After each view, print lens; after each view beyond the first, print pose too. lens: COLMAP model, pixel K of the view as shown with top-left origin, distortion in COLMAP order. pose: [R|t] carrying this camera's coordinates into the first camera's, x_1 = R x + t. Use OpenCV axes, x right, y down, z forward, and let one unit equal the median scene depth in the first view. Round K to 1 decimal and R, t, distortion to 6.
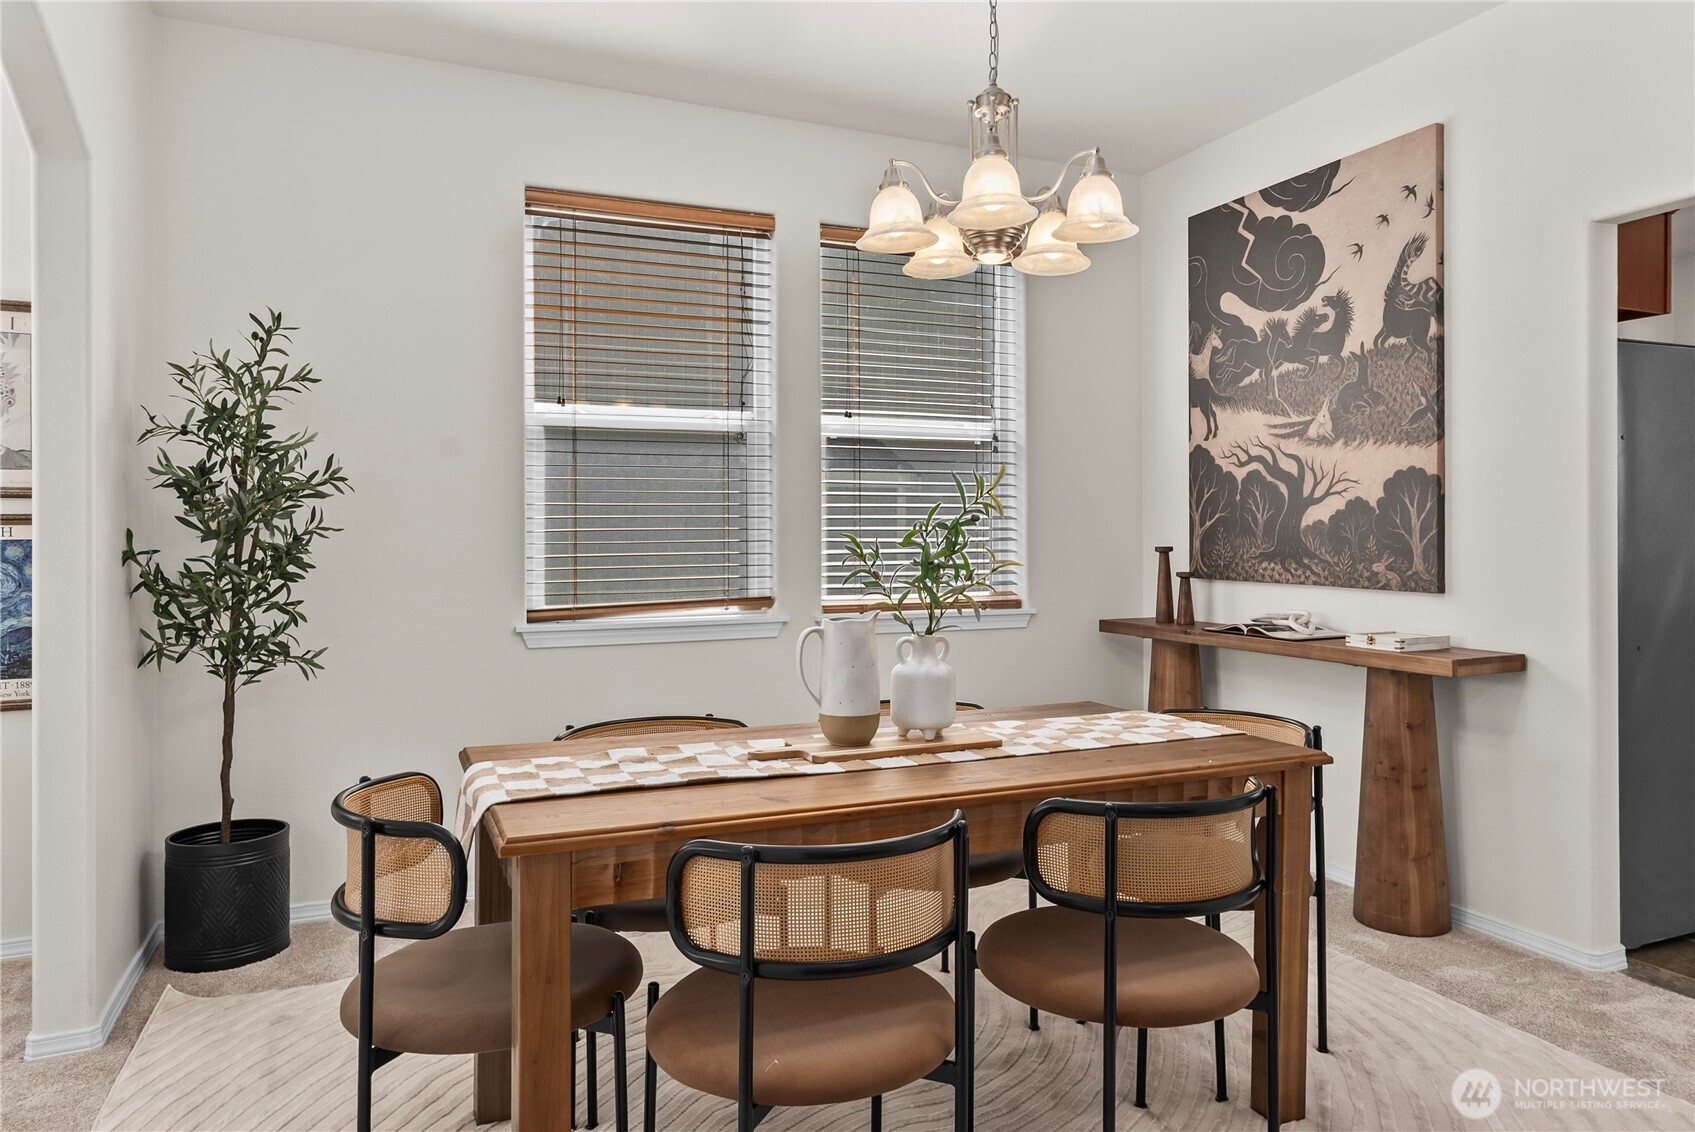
lens RADIAL K [[1115.1, 0, 847.2], [0, 1115.1, 529.5], [0, 0, 1]] dist [0.003856, 0.000038]
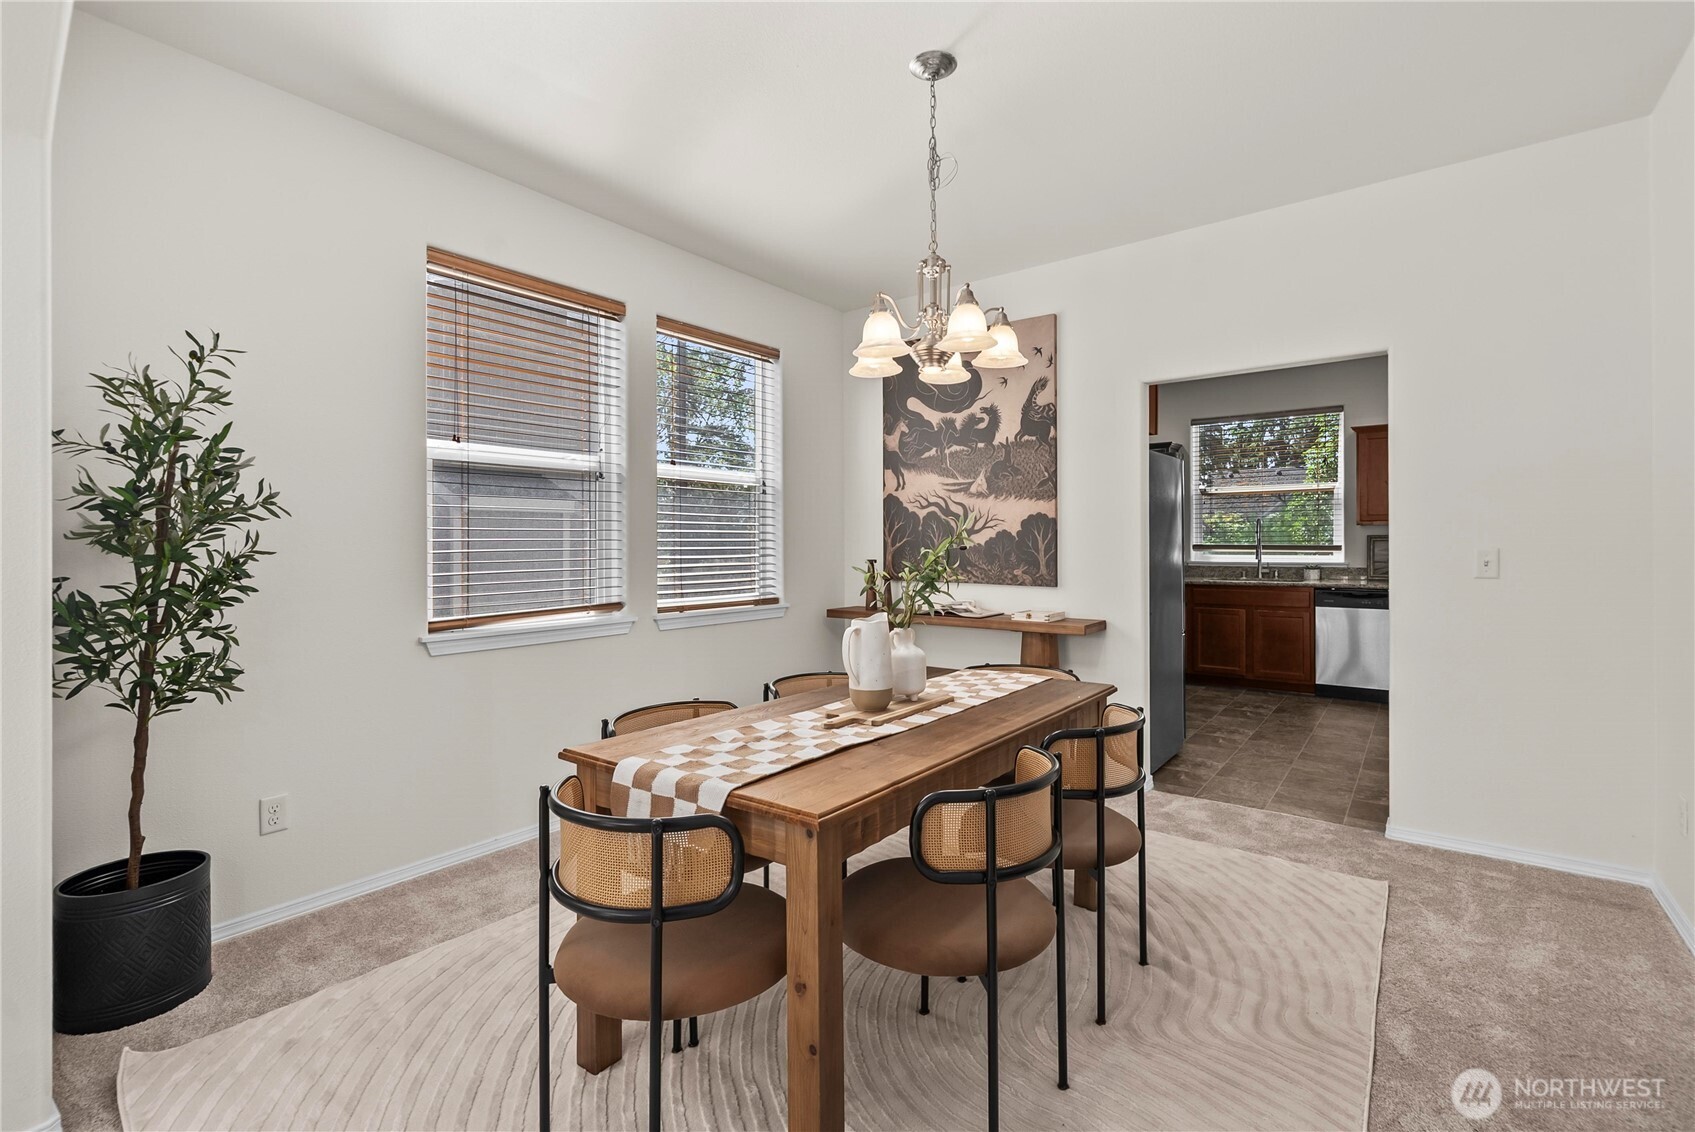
lens RADIAL K [[782.3, 0, 840.7], [0, 782.3, 537.7], [0, 0, 1]] dist [-0.000125, 0.000453]
pose [[0.866425, 0.005276, 0.499279, -0.322985], [-0.003229, 0.999982, -0.004965, -0.010503], [-0.499296, 0.002690, 0.866427, 0.108499]]
